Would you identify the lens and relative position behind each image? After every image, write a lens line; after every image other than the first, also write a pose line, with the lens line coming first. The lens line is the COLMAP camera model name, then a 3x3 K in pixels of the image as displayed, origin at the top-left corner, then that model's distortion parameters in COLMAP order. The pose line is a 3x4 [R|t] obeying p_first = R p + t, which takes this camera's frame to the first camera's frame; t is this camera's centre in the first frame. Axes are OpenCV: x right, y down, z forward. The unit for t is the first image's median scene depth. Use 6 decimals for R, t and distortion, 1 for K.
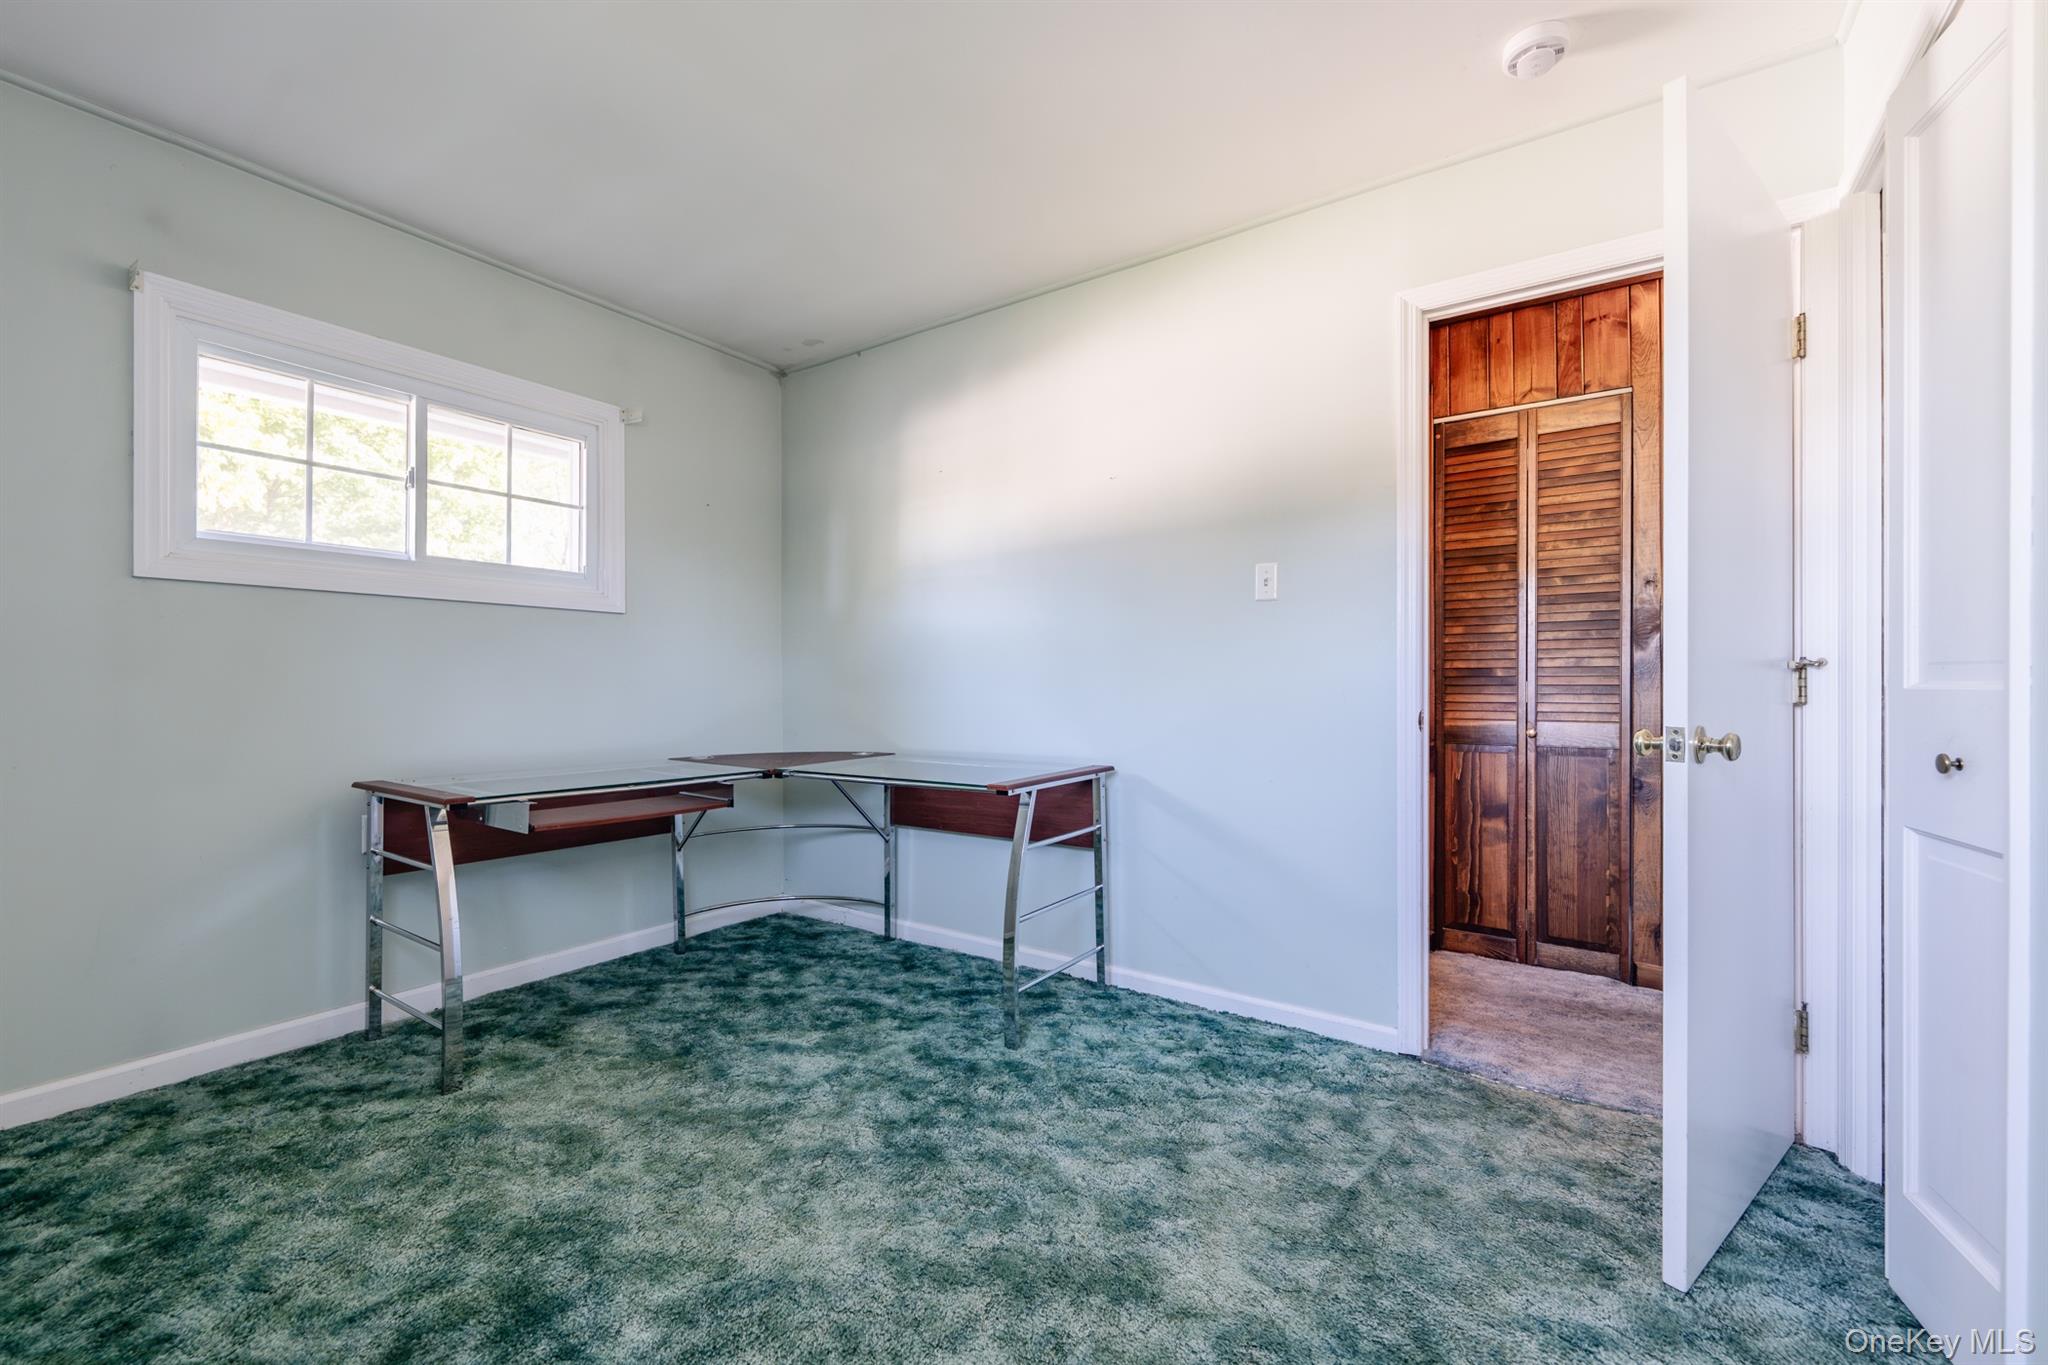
lens RADIAL K [[852.9, 0, 1018.6], [0, 852.9, 684.6], [0, 0, 1]] dist [0.001409, -0.000707]
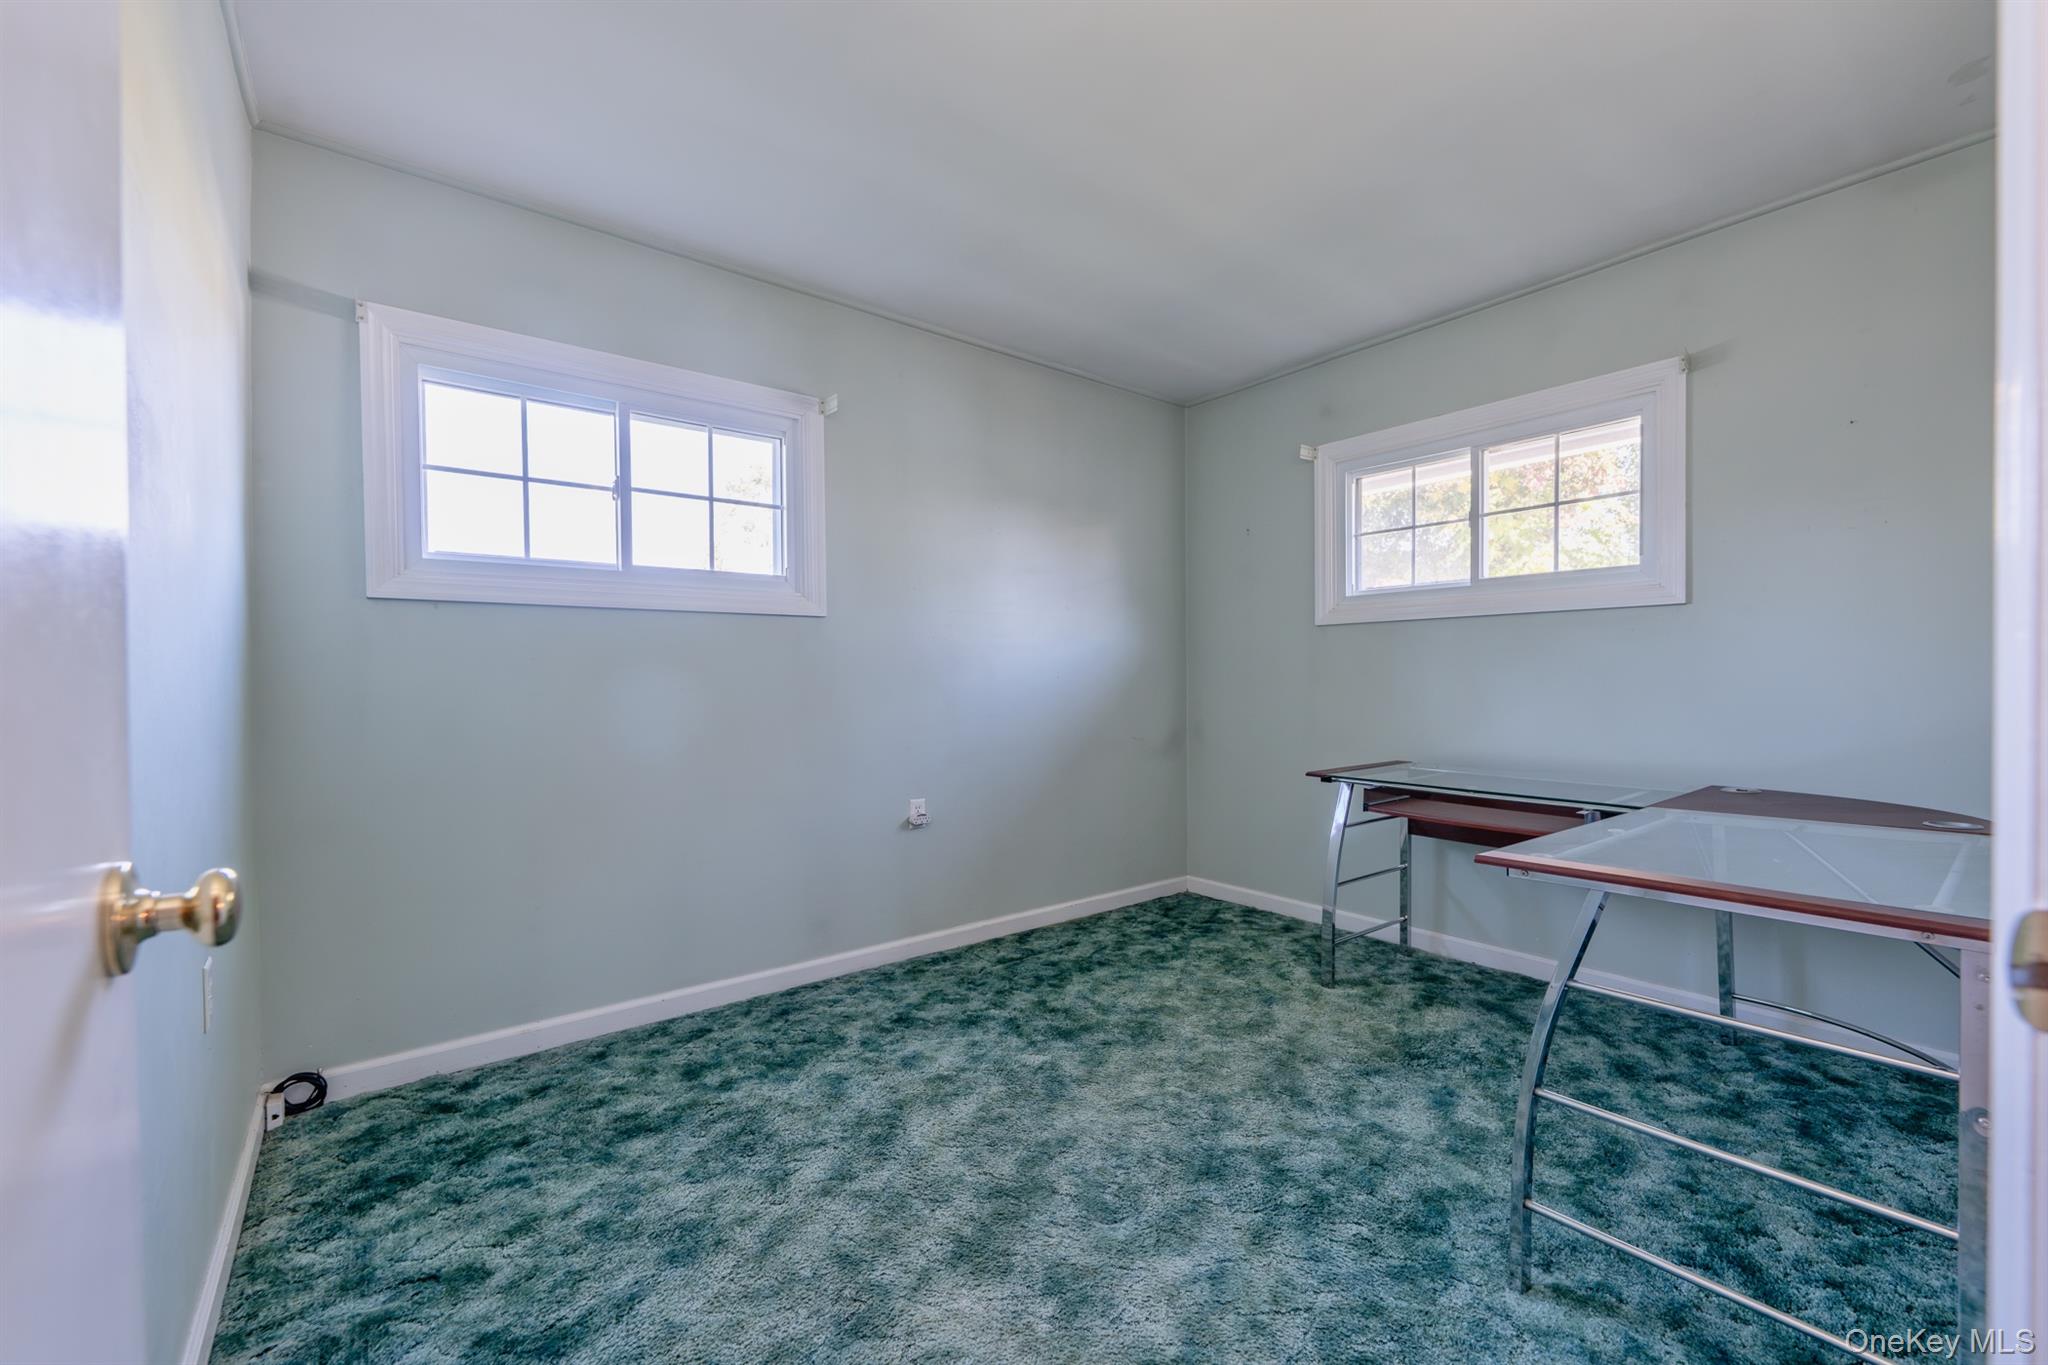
lens RADIAL K [[852.9, 0, 1021.5], [0, 852.9, 685.8], [0, 0, 1]] dist [0.001409, -0.000707]
pose [[-0.320873, 0.007532, -0.947092, 0.745827], [0.006167, 0.999964, 0.005863, -0.016783], [0.947102, -0.003959, -0.320908, 0.926779]]
